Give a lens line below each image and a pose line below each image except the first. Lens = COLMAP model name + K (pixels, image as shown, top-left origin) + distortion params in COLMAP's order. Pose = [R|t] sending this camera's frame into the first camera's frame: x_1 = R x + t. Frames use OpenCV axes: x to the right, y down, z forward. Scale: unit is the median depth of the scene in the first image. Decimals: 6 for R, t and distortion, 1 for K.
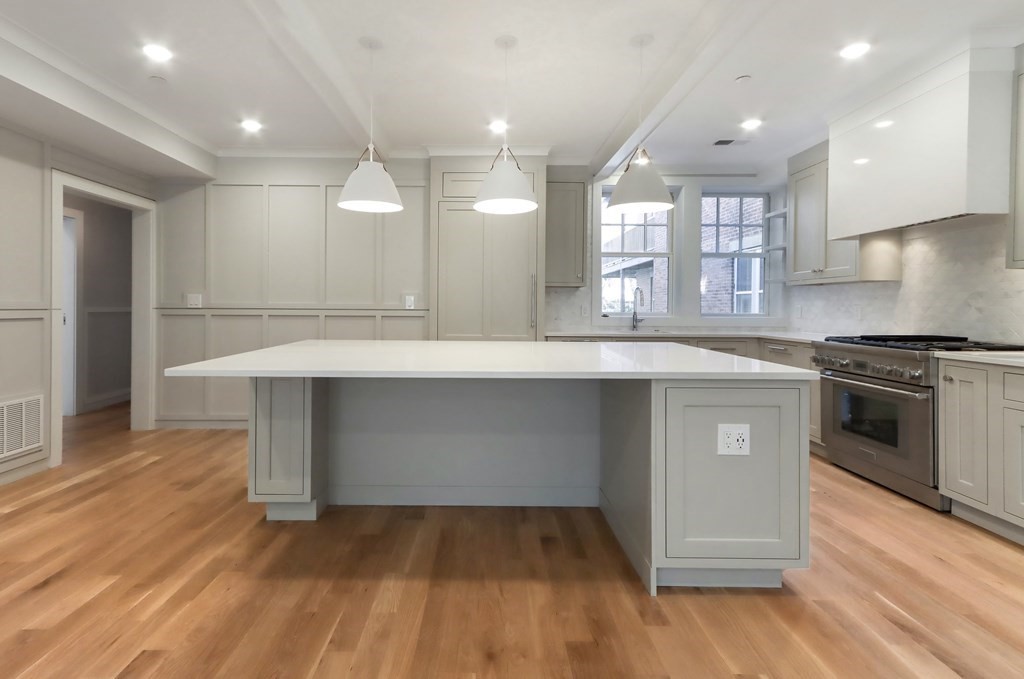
lens RADIAL K [[499.2, 0, 483.0], [0, 499.2, 308.0], [0, 0, 1]] dist [0.021171, -0.000261]
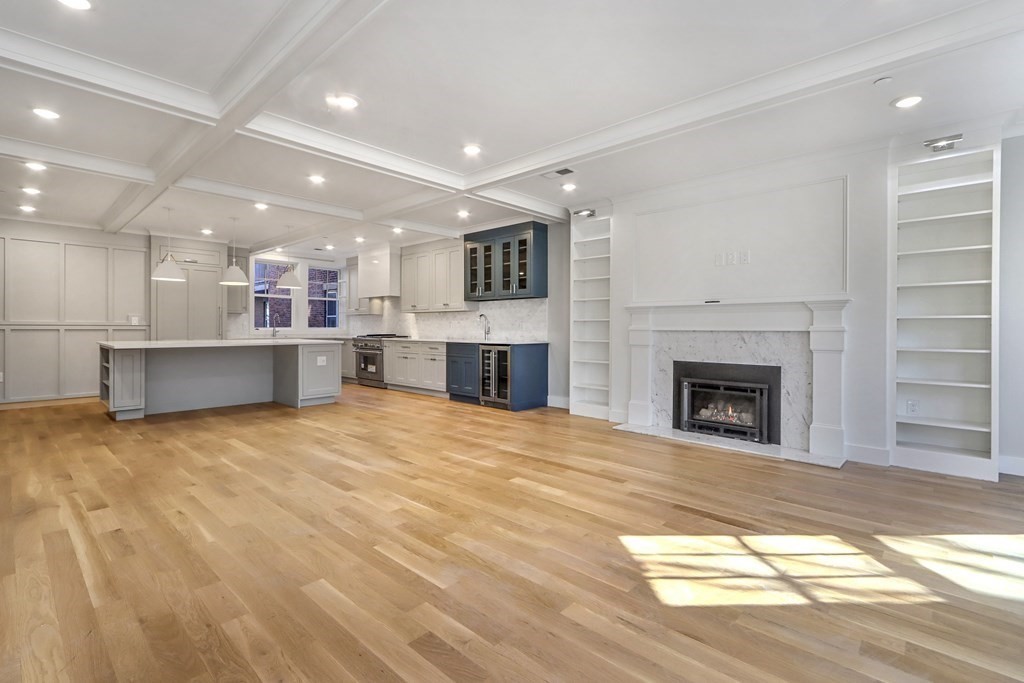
lens RADIAL K [[471.7, 0, 505.3], [0, 471.7, 330.7], [0, 0, 1]] dist [-0.001146, -0.000043]
pose [[0.681484, -0.008951, 0.731779, -0.593585], [0.003479, 0.999954, 0.008991, 0.012411], [-0.731825, -0.003581, 0.681483, -1.250885]]
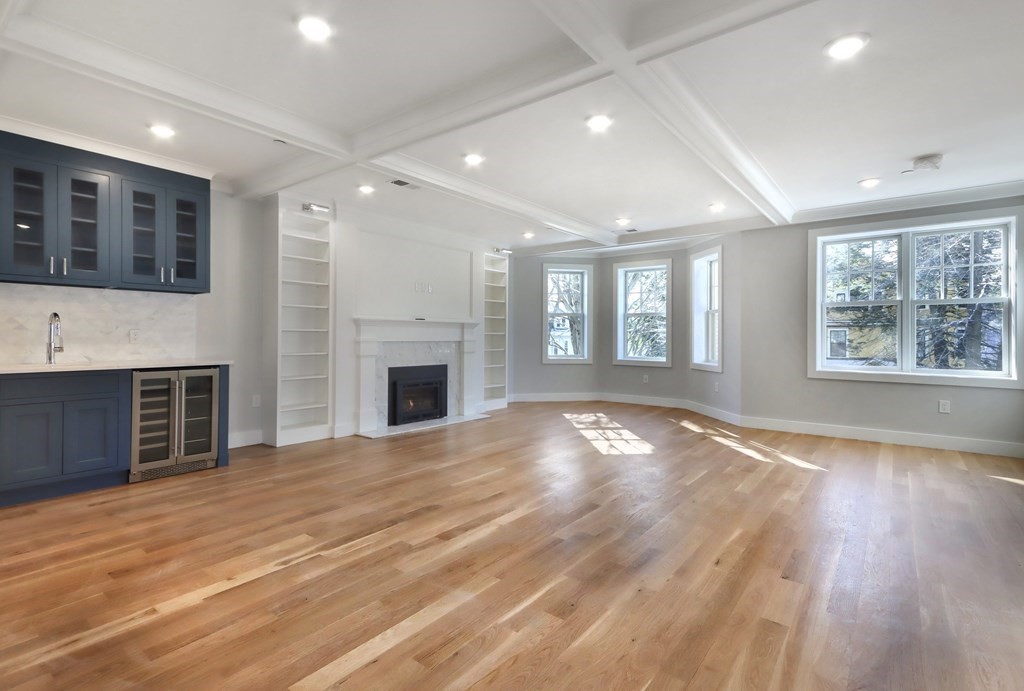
lens RADIAL K [[489.5, 0, 509.8], [0, 489.5, 334.5], [0, 0, 1]] dist [0.012337, -0.000059]
pose [[-0.791890, -0.009197, 0.610594, -0.582456], [-0.010346, 0.999945, 0.001644, -0.004532], [-0.610576, -0.005015, -0.791942, 0.425610]]
